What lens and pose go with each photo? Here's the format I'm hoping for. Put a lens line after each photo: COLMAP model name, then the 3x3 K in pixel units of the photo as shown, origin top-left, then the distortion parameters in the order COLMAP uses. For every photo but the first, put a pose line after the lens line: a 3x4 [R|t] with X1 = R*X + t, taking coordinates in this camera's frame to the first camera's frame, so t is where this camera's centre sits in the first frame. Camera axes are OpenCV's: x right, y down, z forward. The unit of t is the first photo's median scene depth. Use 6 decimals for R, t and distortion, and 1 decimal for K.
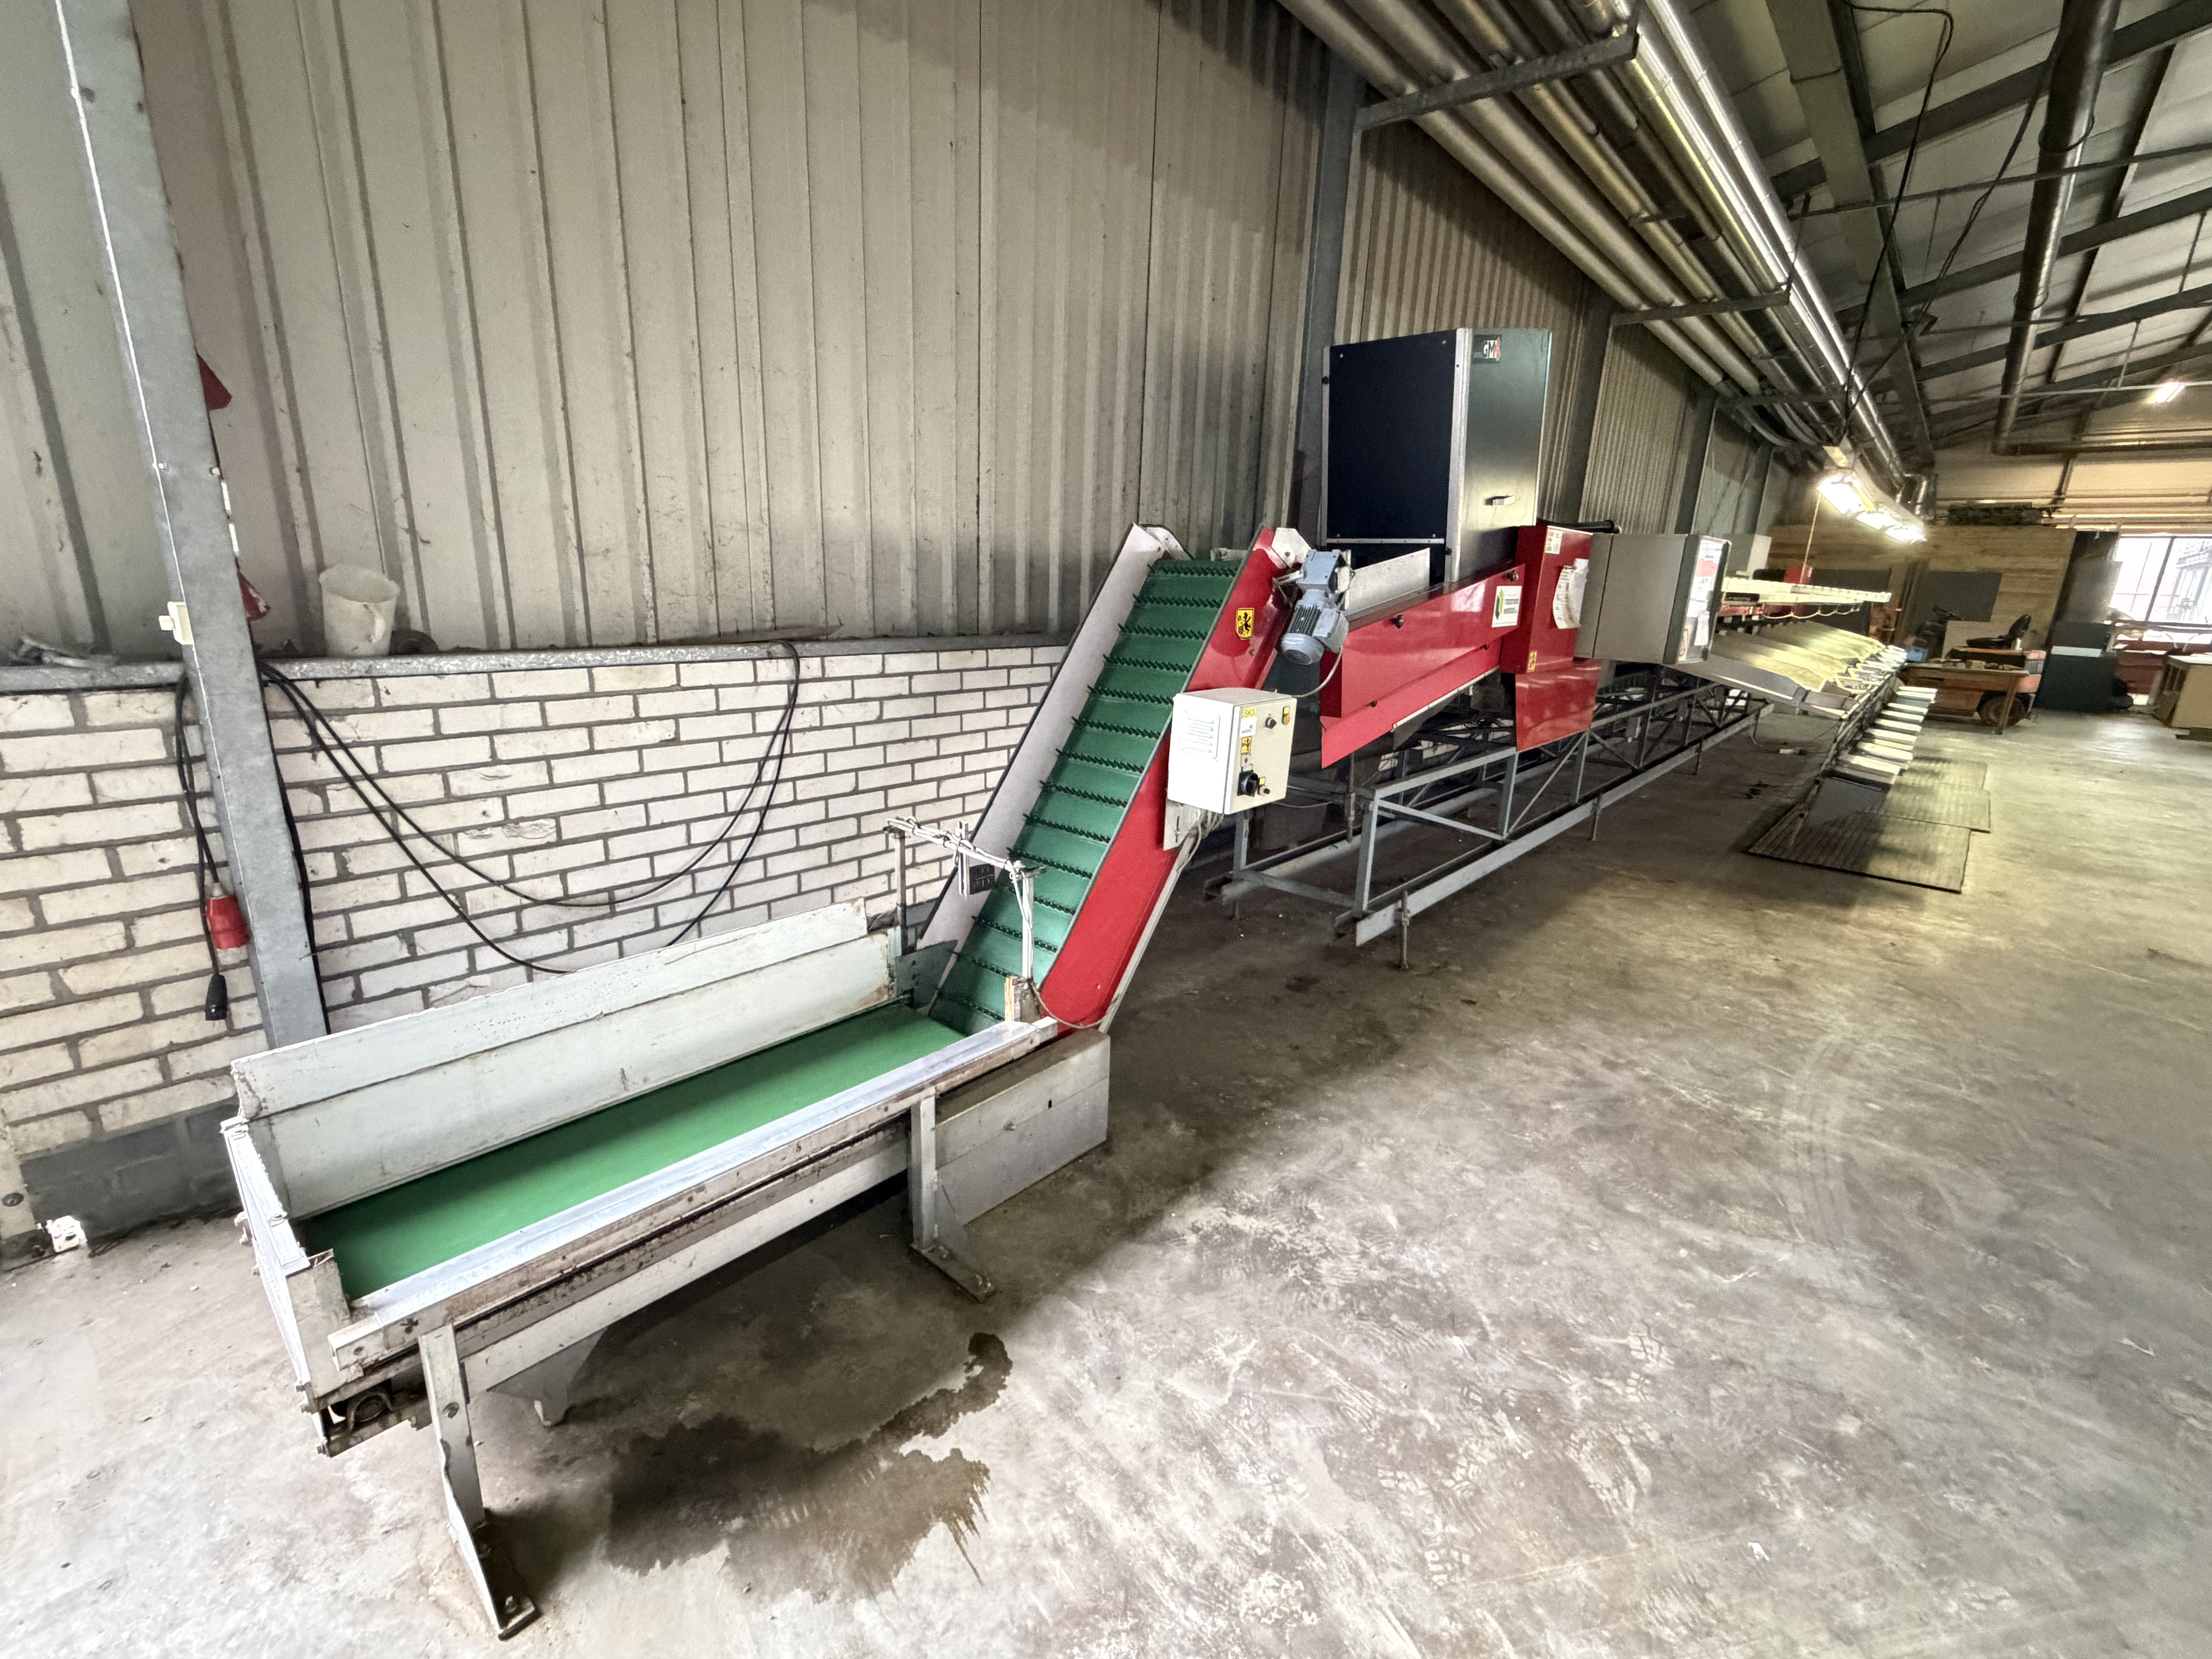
lens RADIAL K [[951.6, 0, 1103.7], [0, 951.6, 827.5], [0, 0, 1]] dist [0.001813, -0.000774]
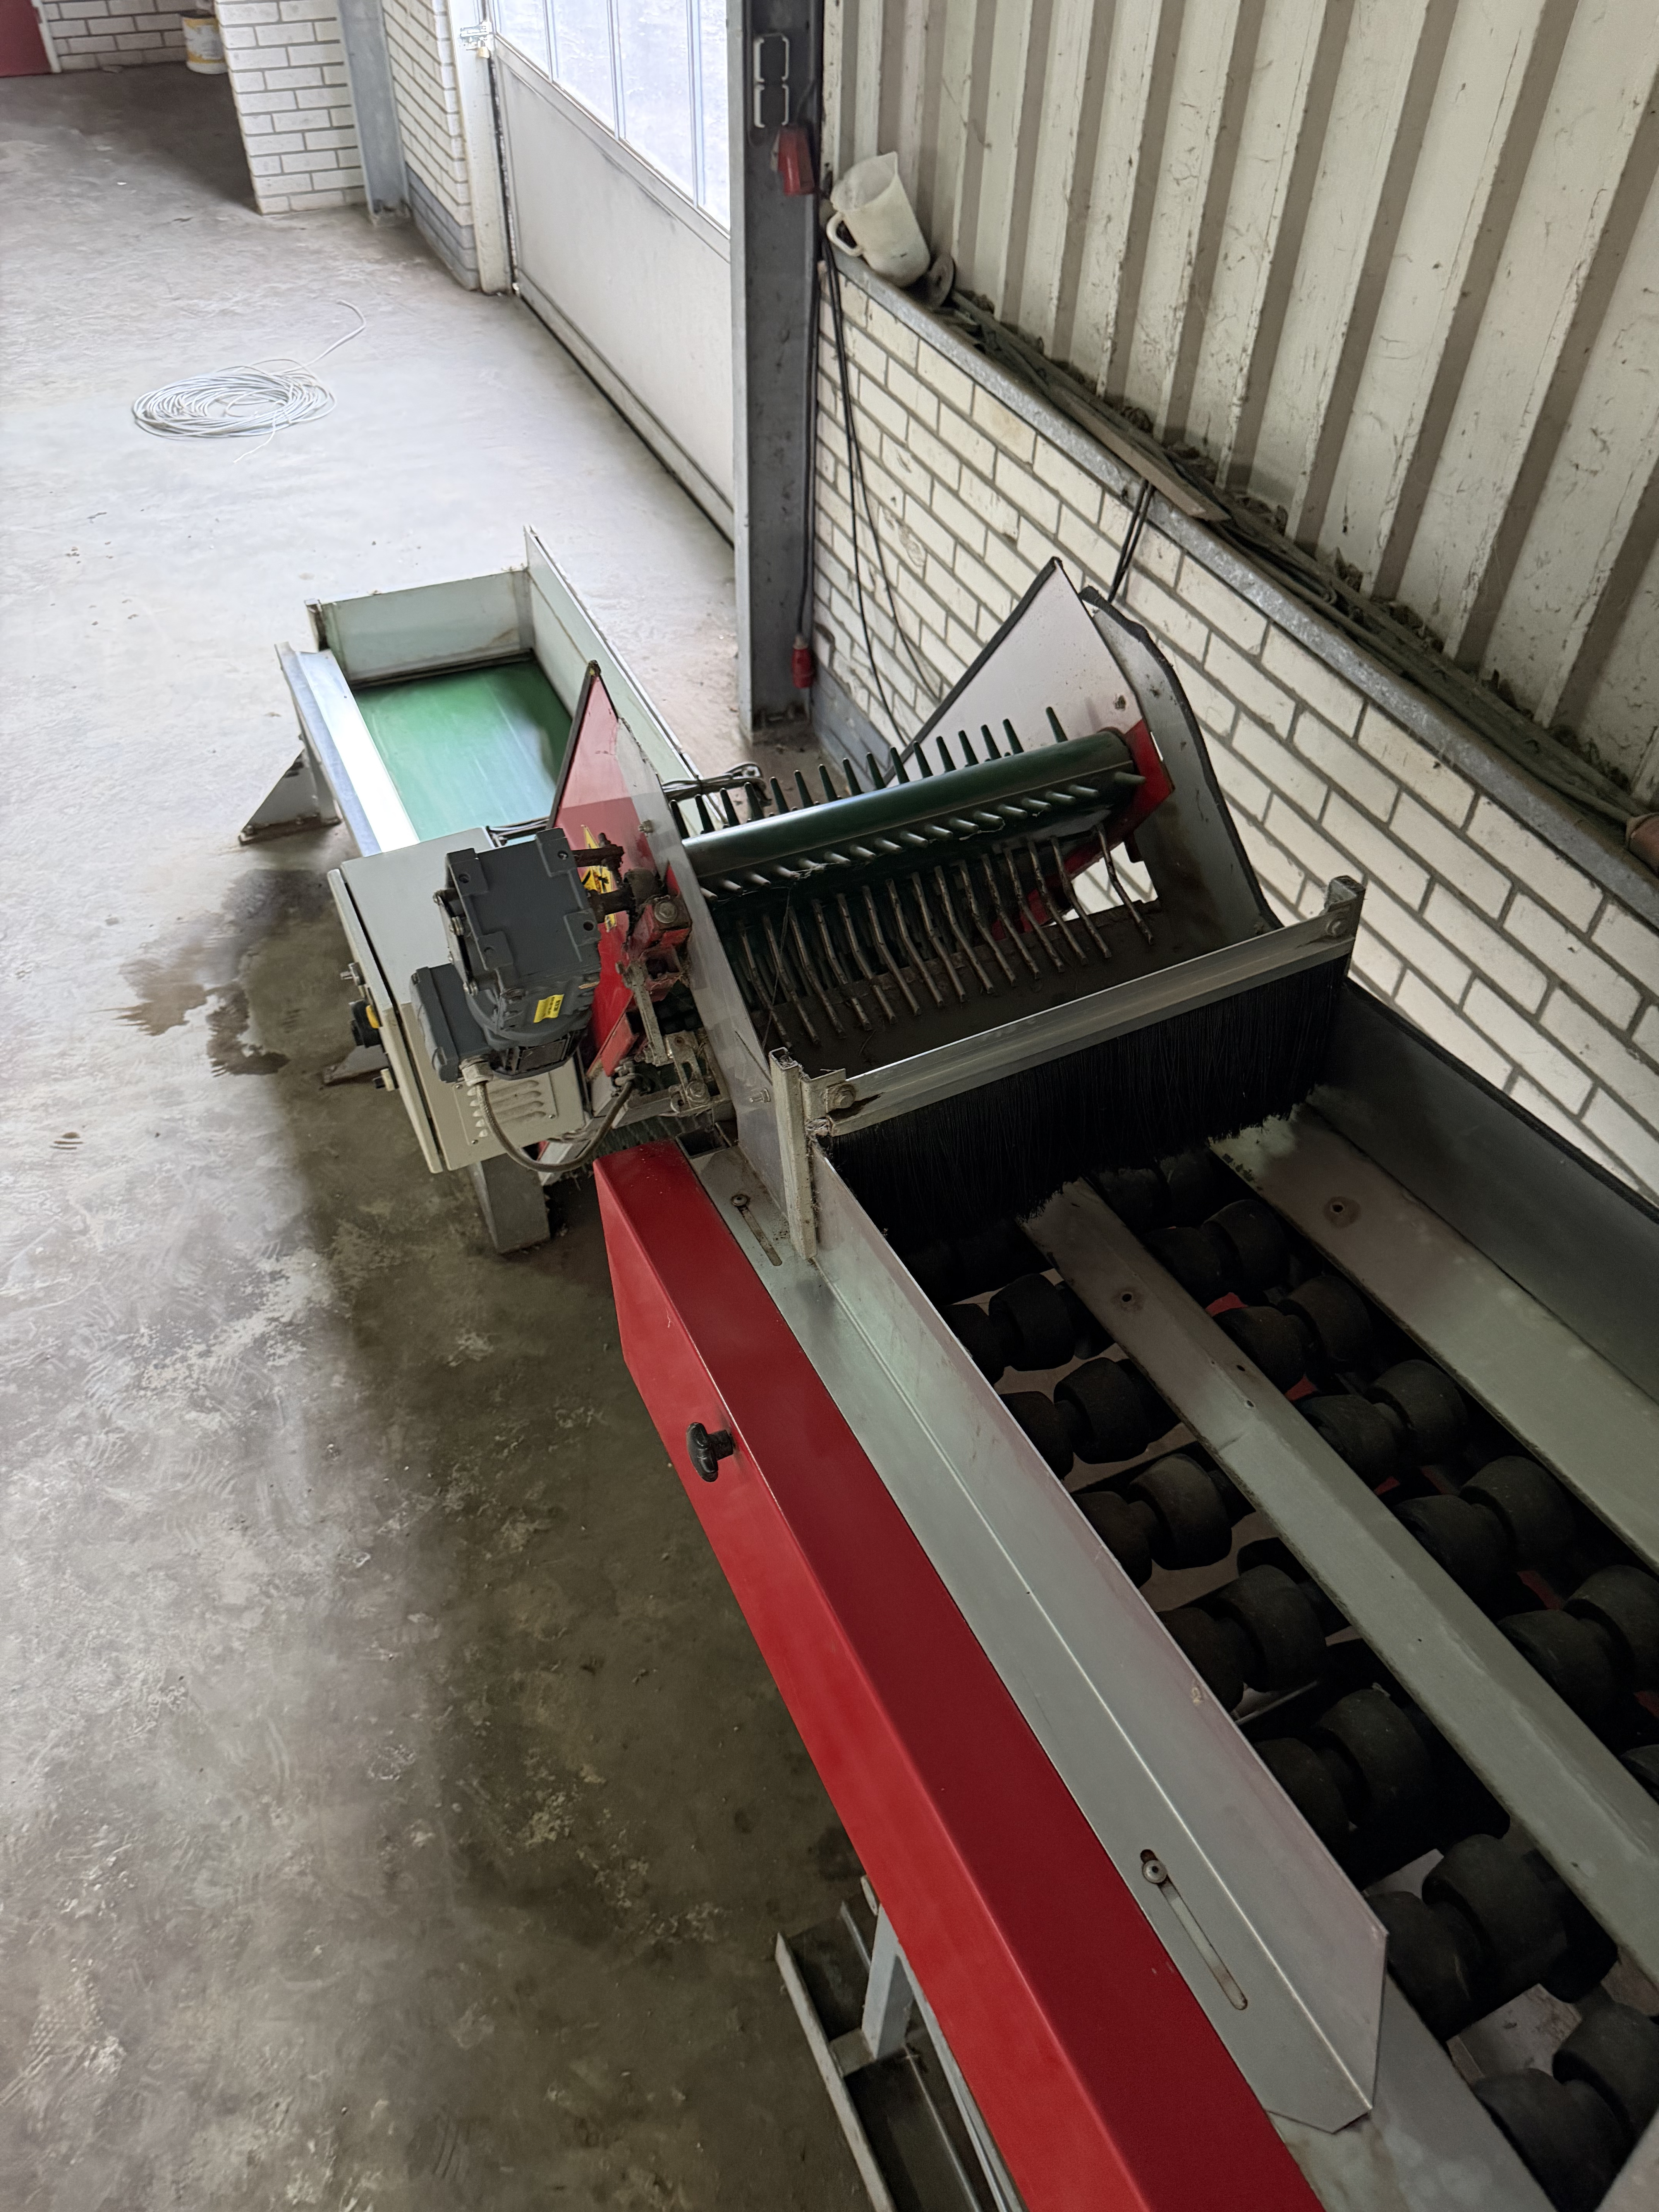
lens RADIAL K [[1555.6, 0, 833.4], [0, 1555.6, 1100.4], [0, 0, 1]] dist [0.056531, -0.072224]
pose [[-0.404896, 0.629154, -0.663494, 0.513074], [-0.273474, 0.609095, 0.744457, -0.578601], [0.872509, 0.482876, -0.074563, 1.069253]]
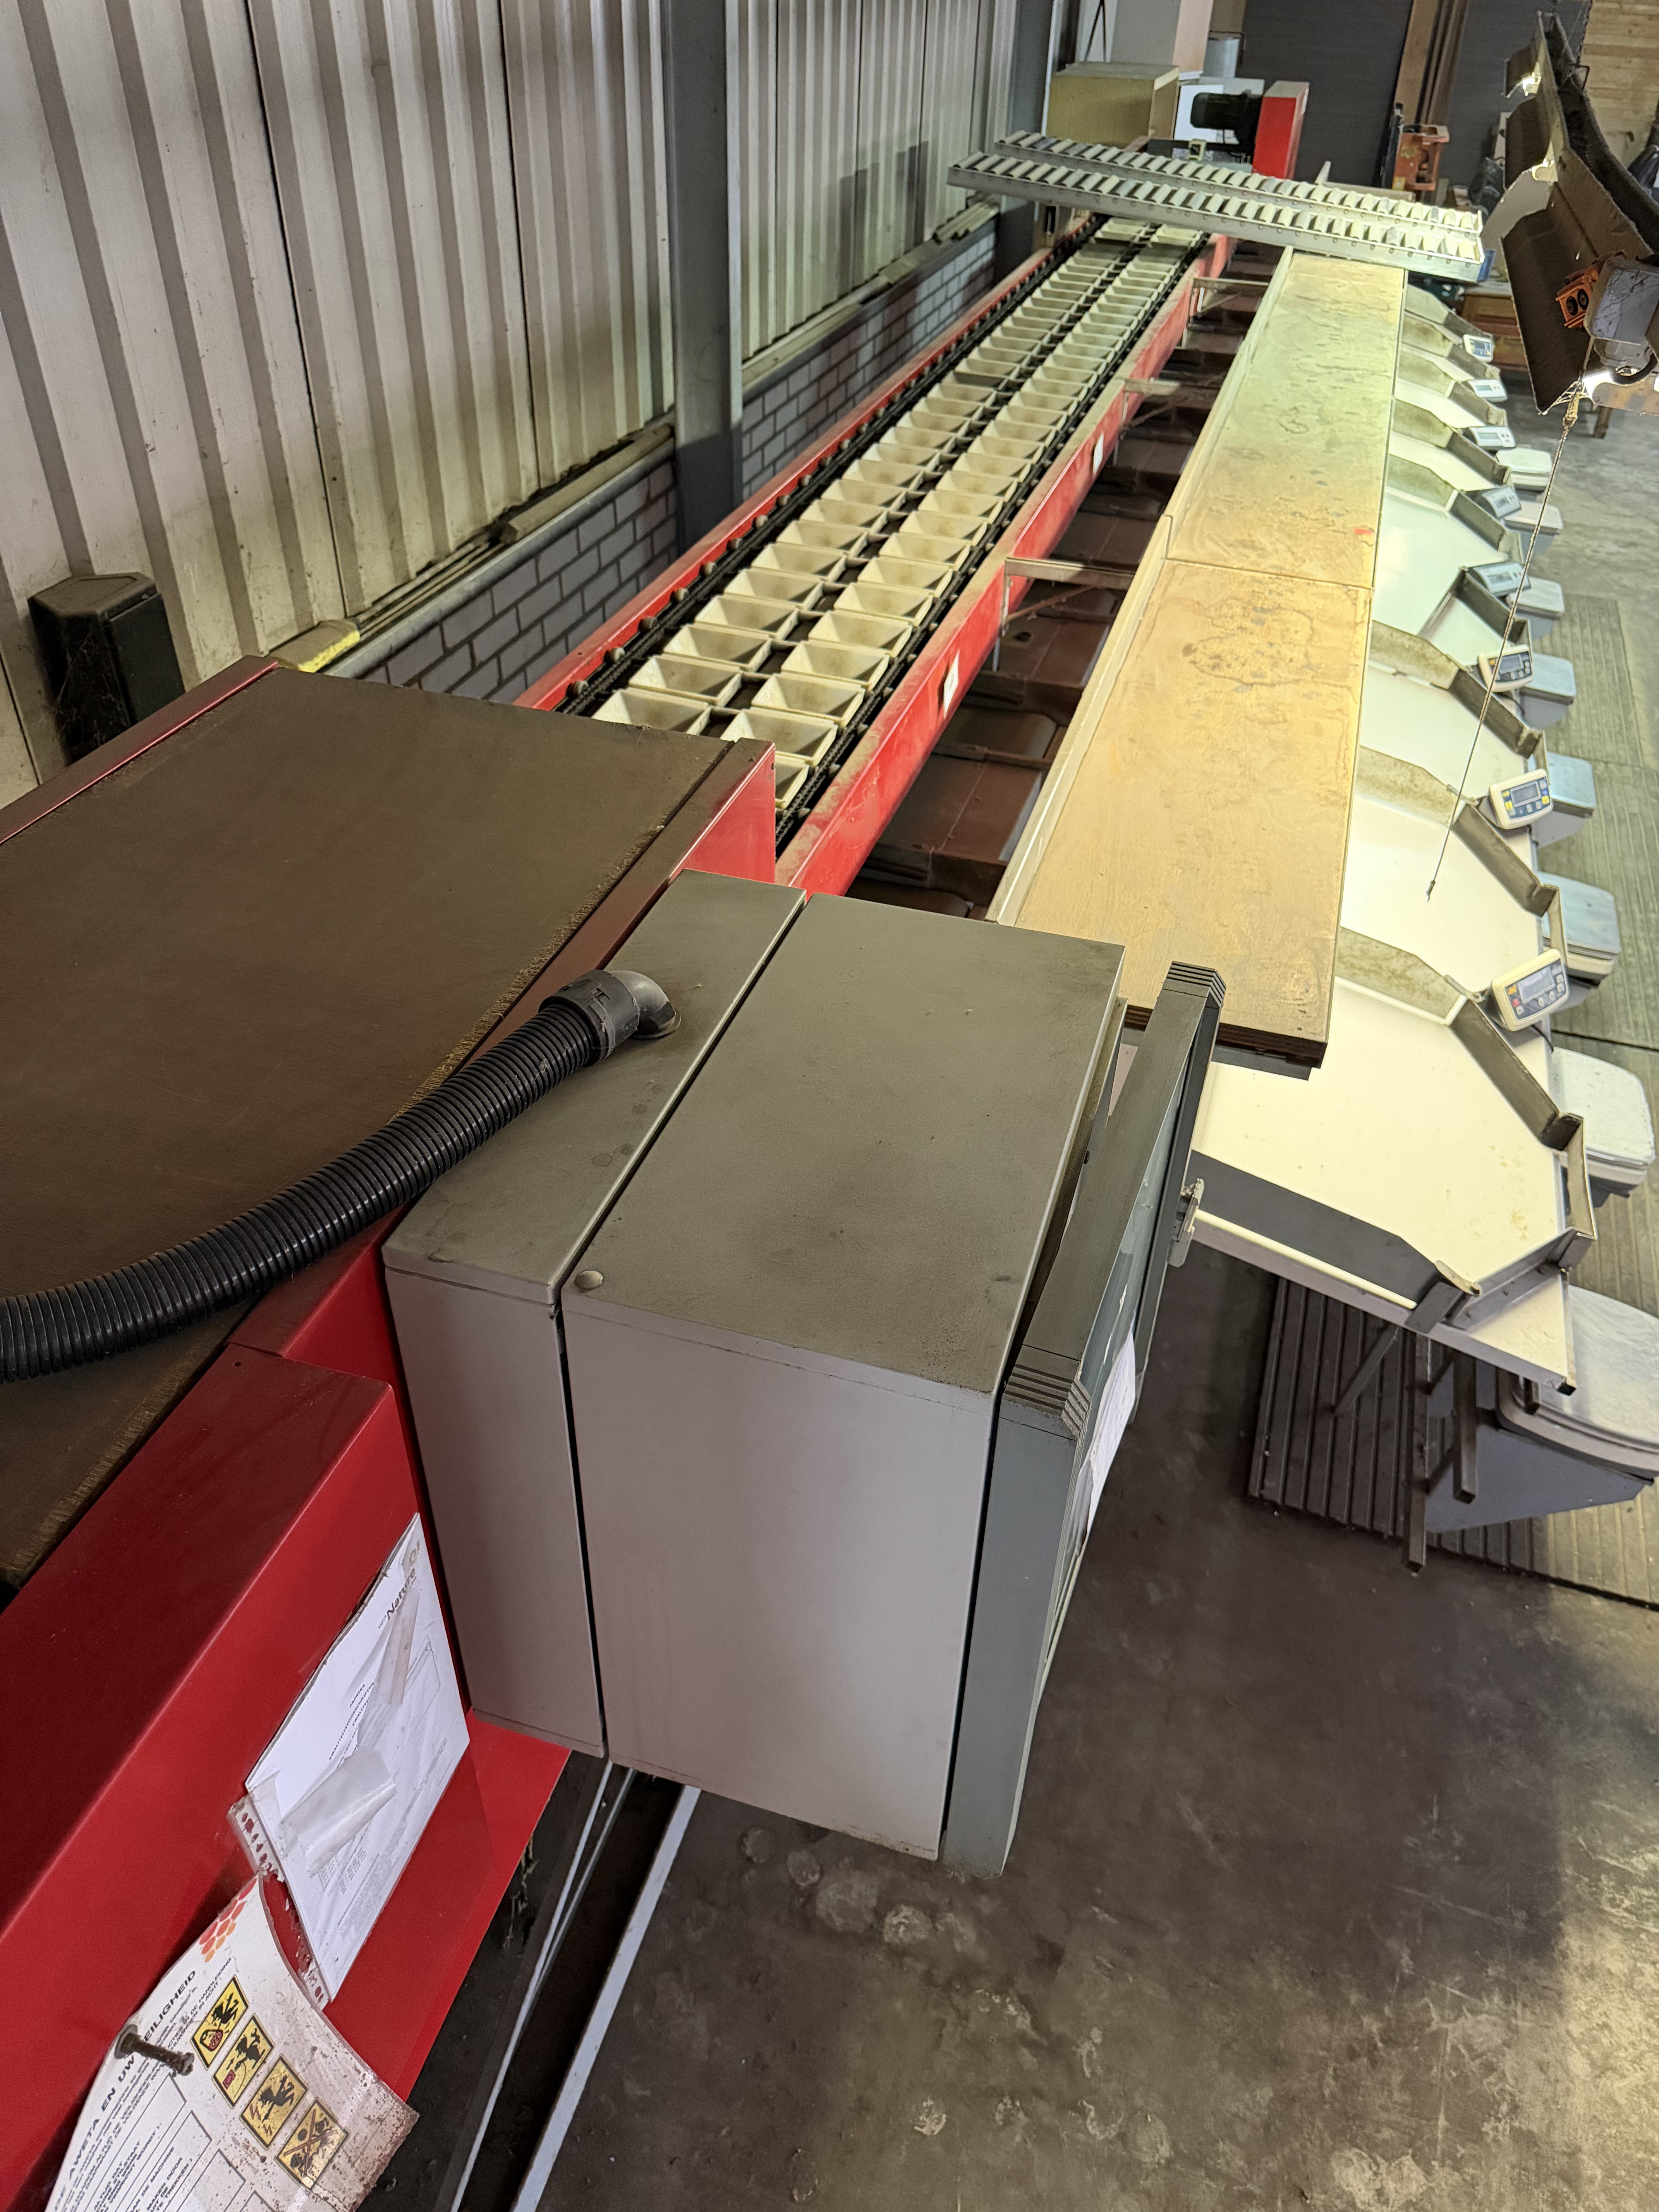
lens RADIAL K [[1555.6, 0, 833.4], [0, 1555.6, 1100.4], [0, 0, 1]] dist [0.056531, -0.072224]
pose [[0.912891, -0.251518, 0.321511, 0.751826], [0.106747, 0.907307, 0.406692, -0.635375], [-0.394000, -0.336945, 0.855121, 1.185263]]
